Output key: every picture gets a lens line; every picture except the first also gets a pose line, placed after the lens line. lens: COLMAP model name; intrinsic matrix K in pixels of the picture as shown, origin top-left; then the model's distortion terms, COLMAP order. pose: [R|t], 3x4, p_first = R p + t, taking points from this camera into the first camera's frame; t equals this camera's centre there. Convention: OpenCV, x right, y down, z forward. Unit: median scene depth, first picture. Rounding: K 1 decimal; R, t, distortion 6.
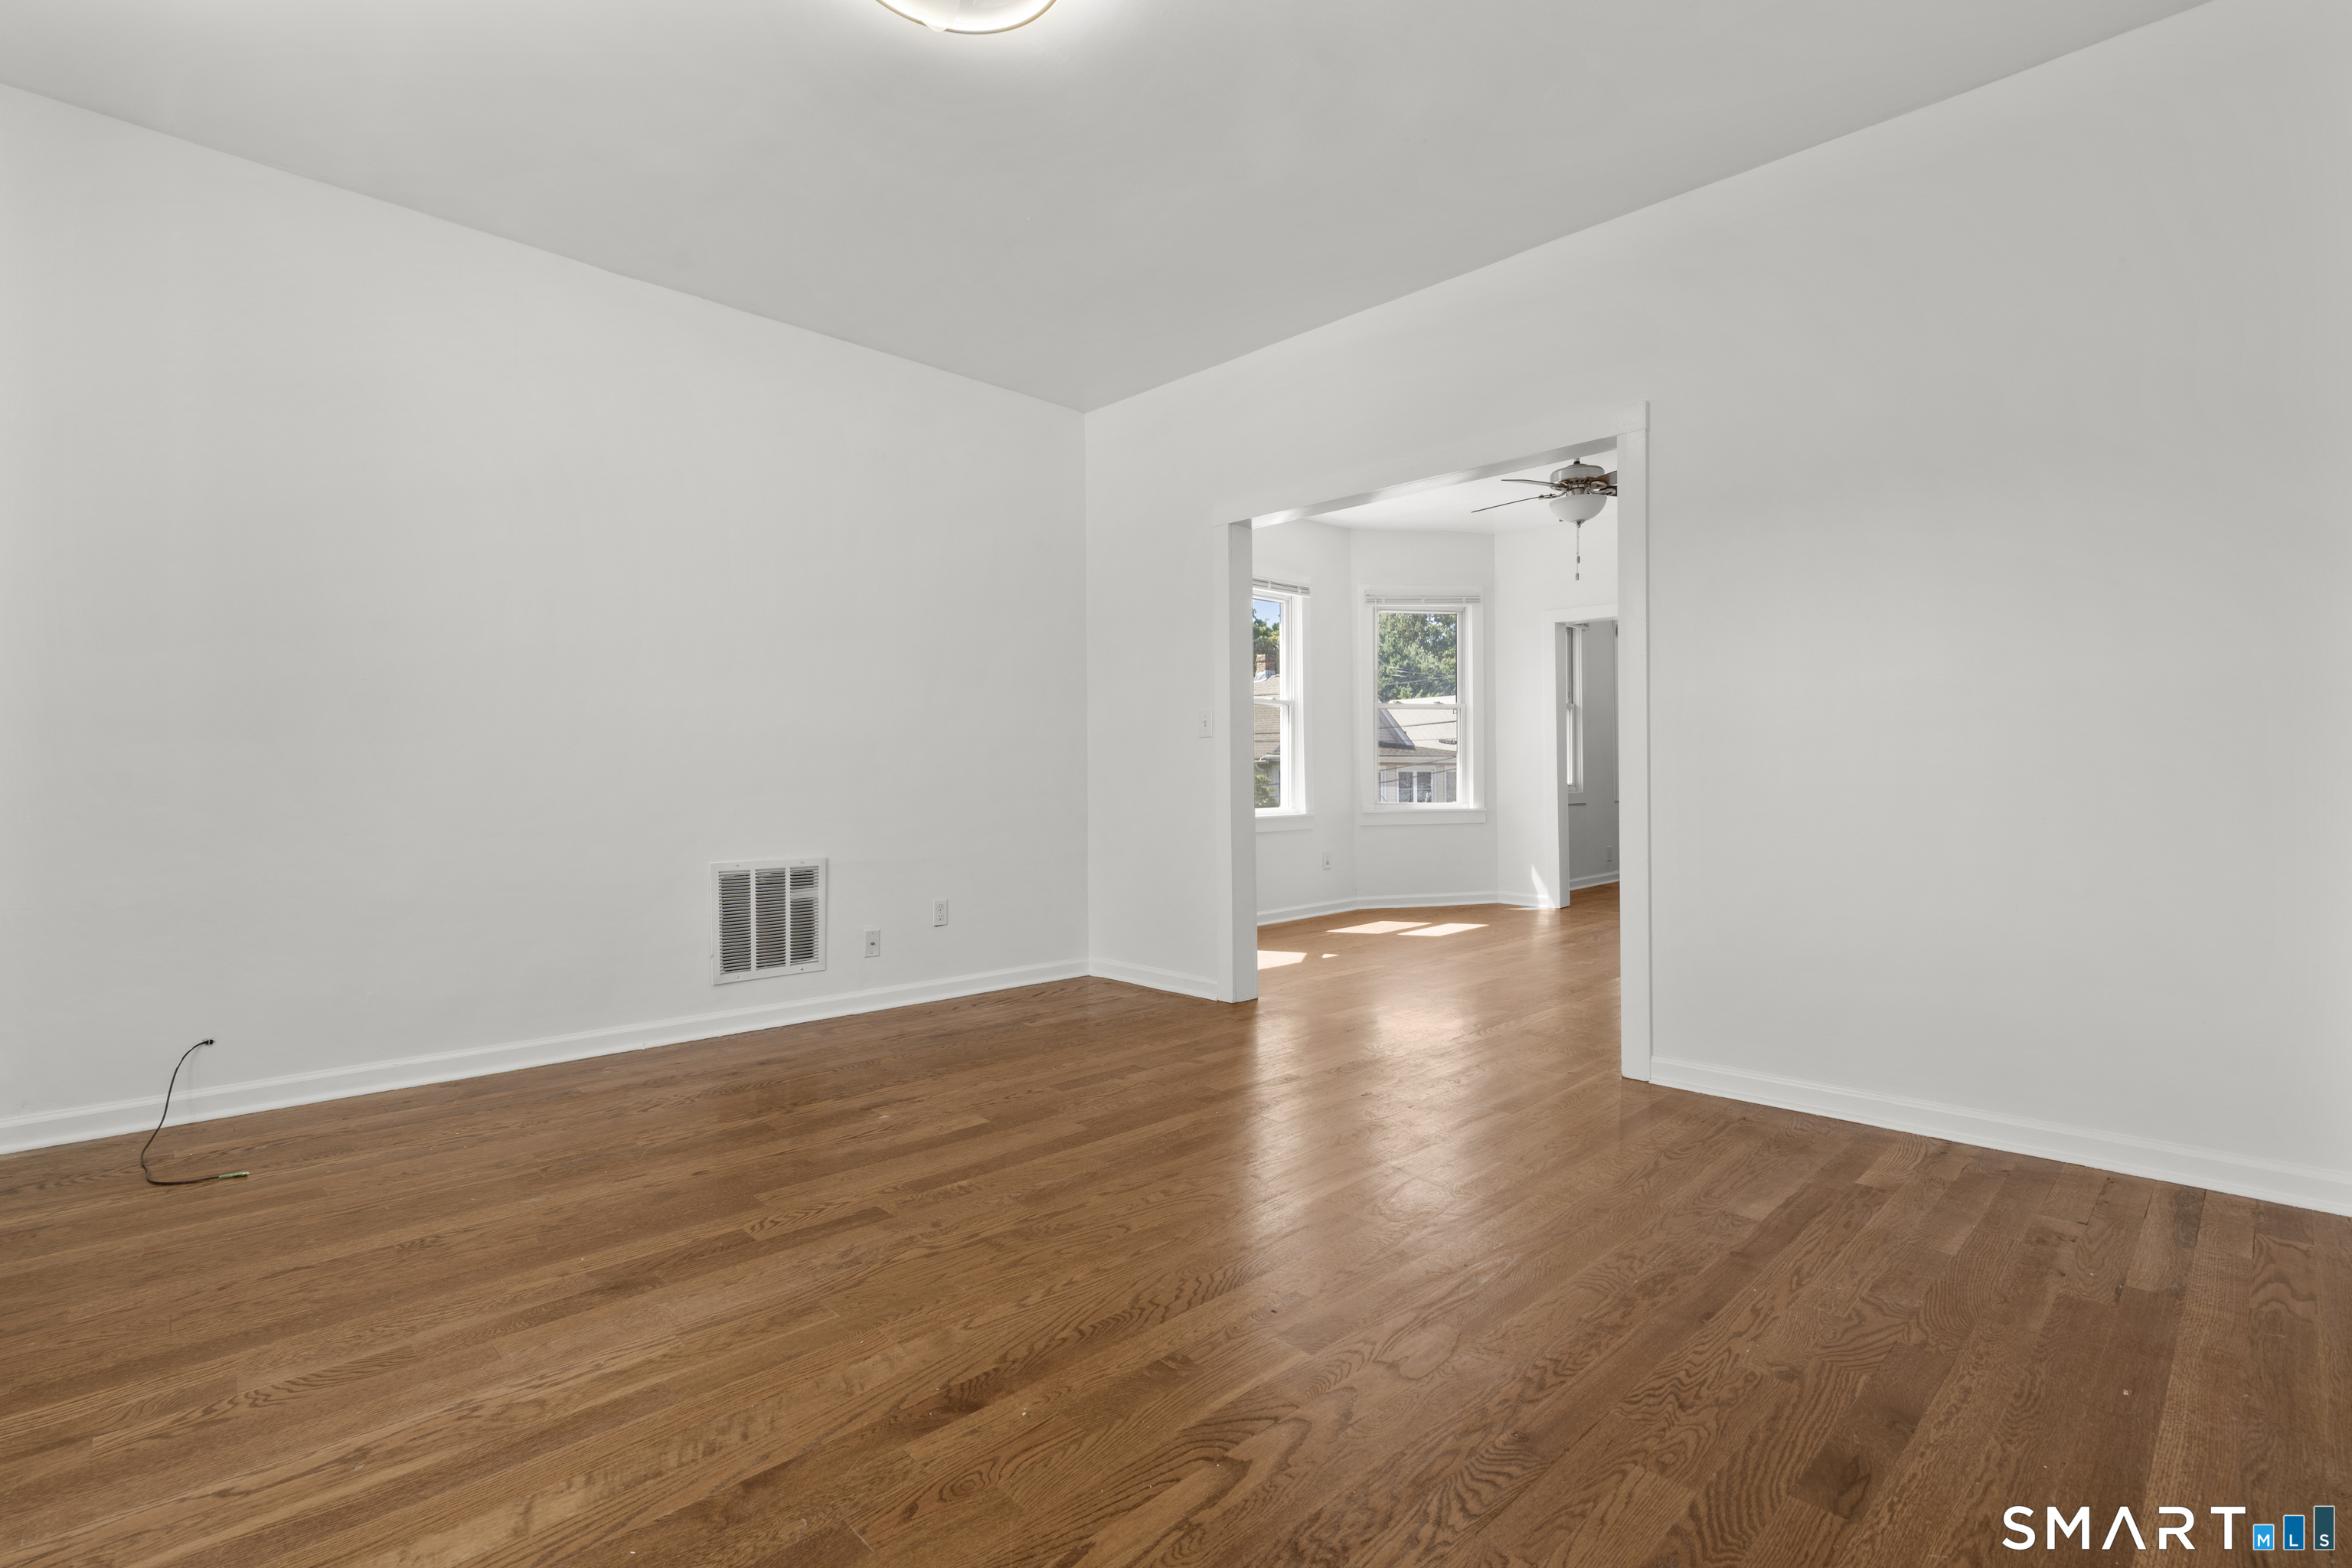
lens RADIAL K [[1103.5, 0, 1176.0], [0, 1103.5, 784.0], [0, 0, 1]] dist [-0.026943, 0.000330]
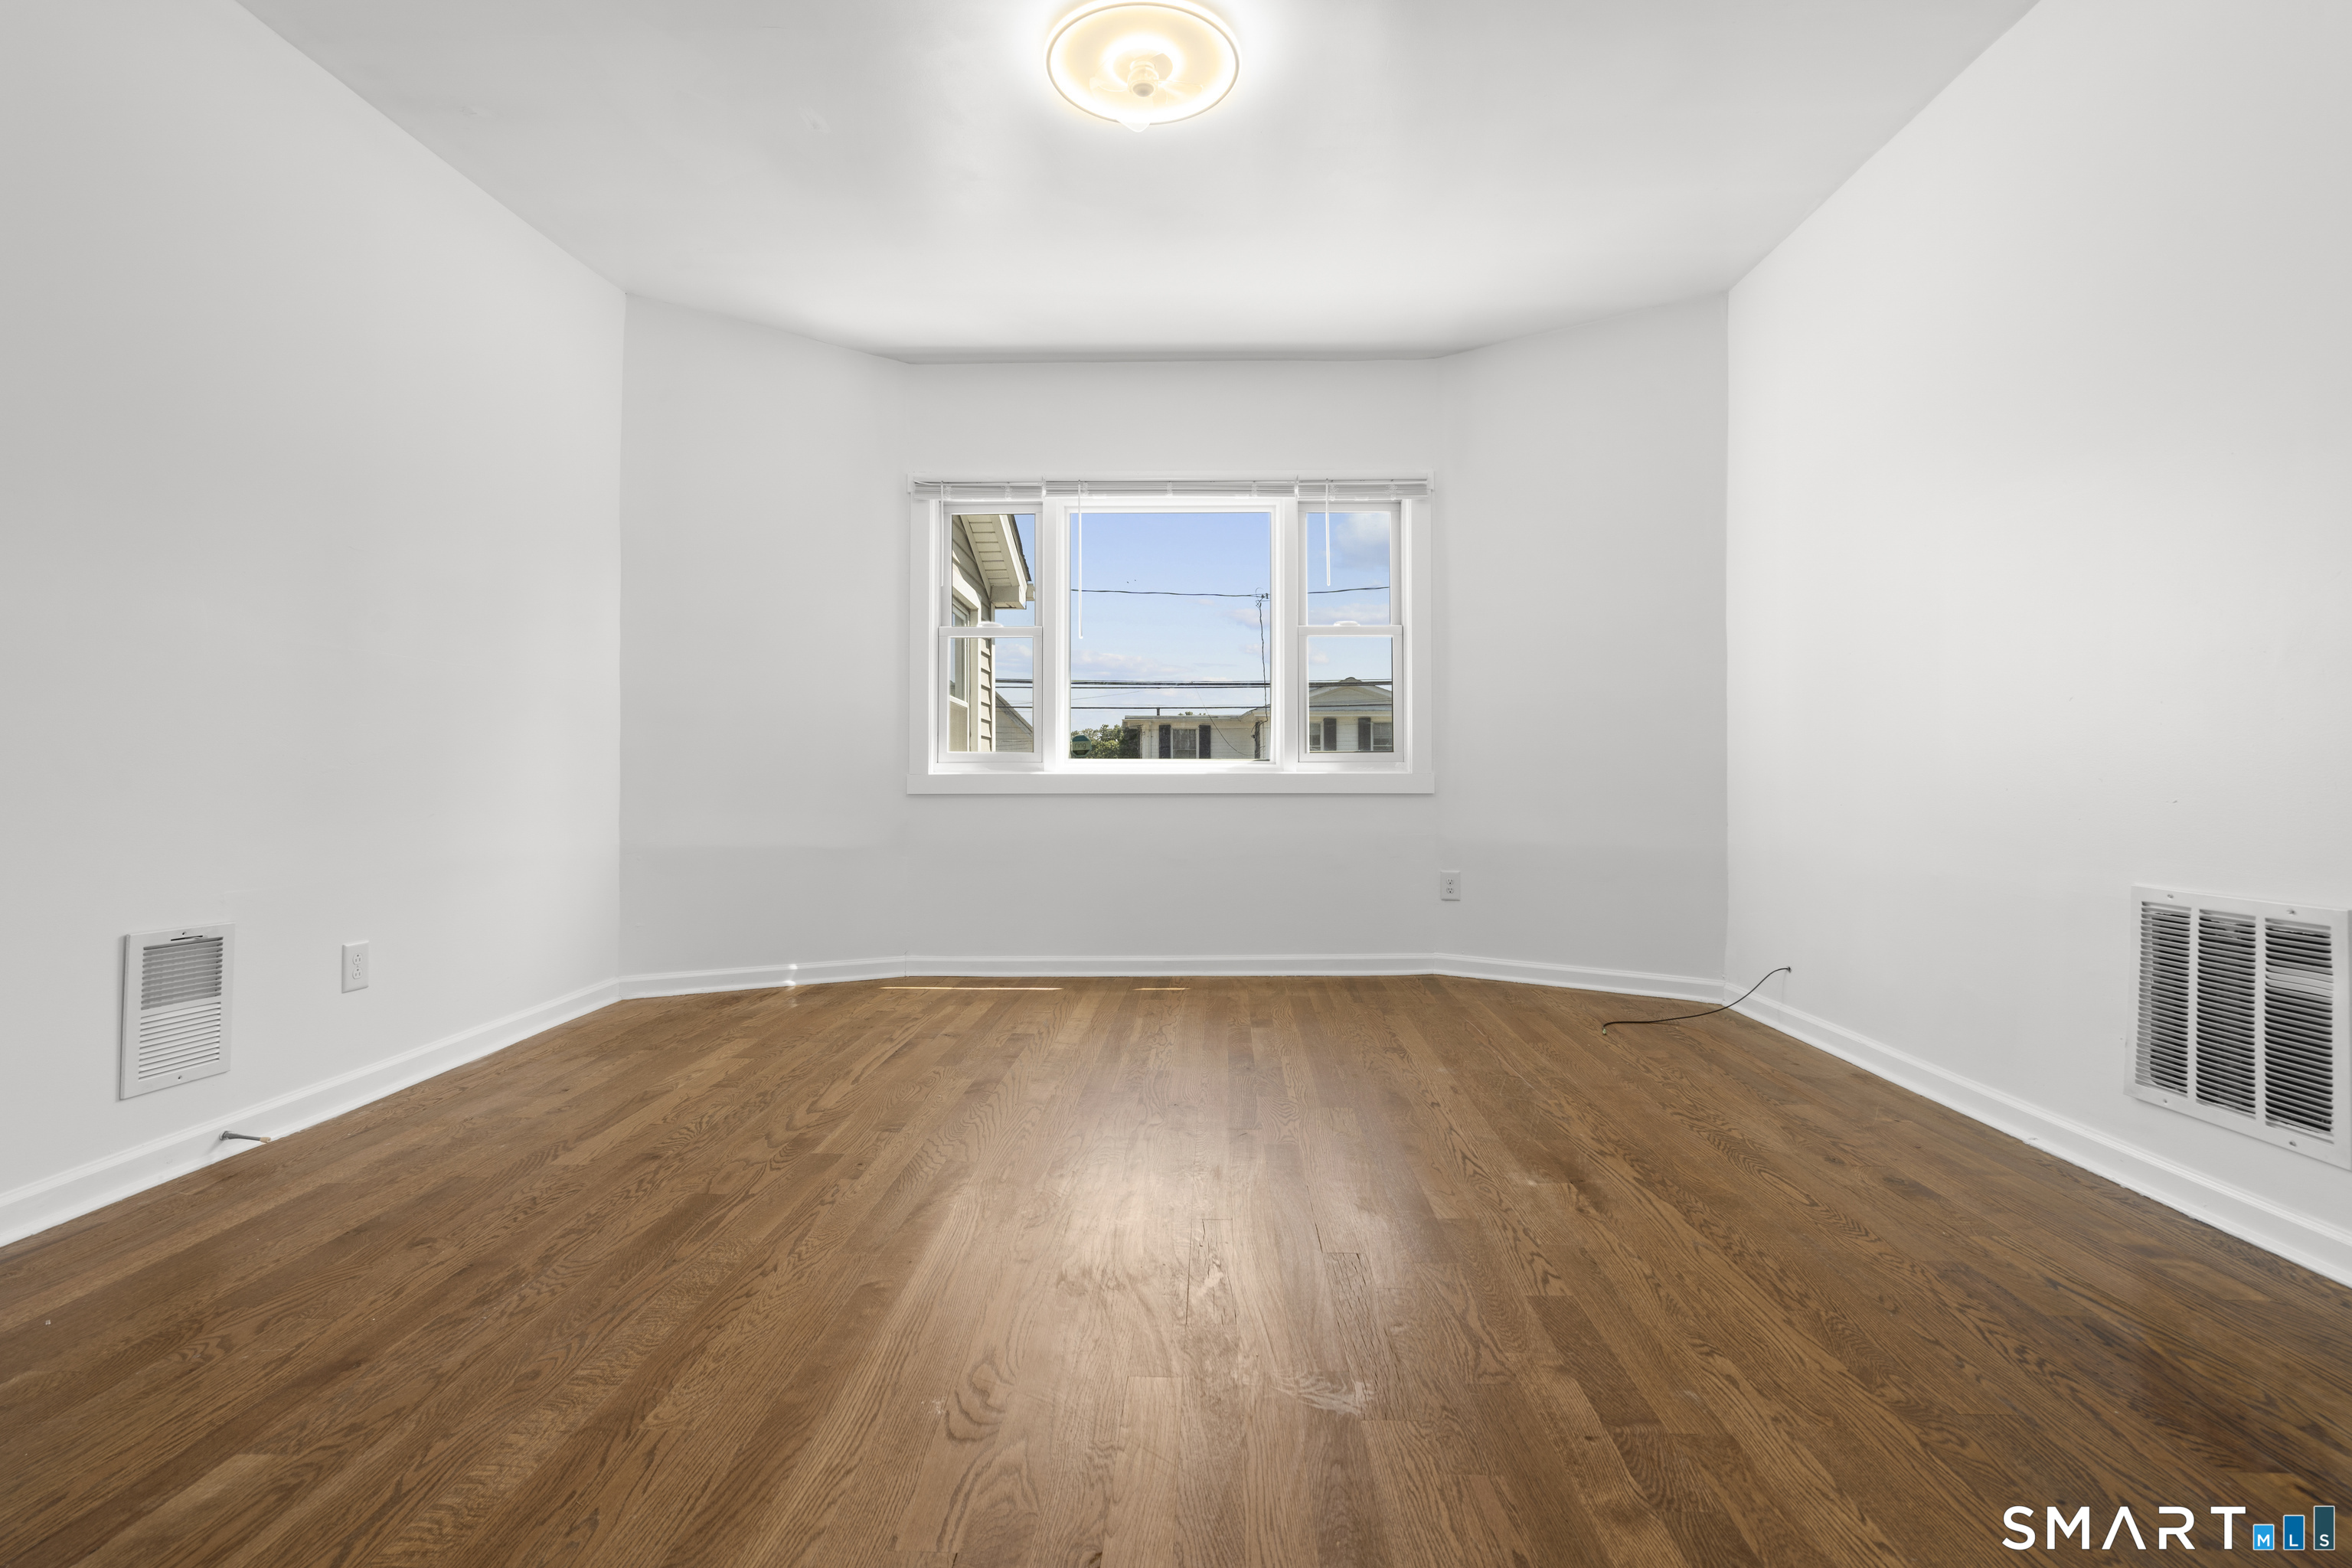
lens RADIAL K [[1103.5, 0, 1176.0], [0, 1103.5, 784.0], [0, 0, 1]] dist [-0.026943, 0.000330]
pose [[-0.740007, 0.004865, -0.672582, 0.355475], [-0.000644, 0.999968, 0.007941, 0.015943], [0.672599, 0.006310, -0.739980, 1.156170]]
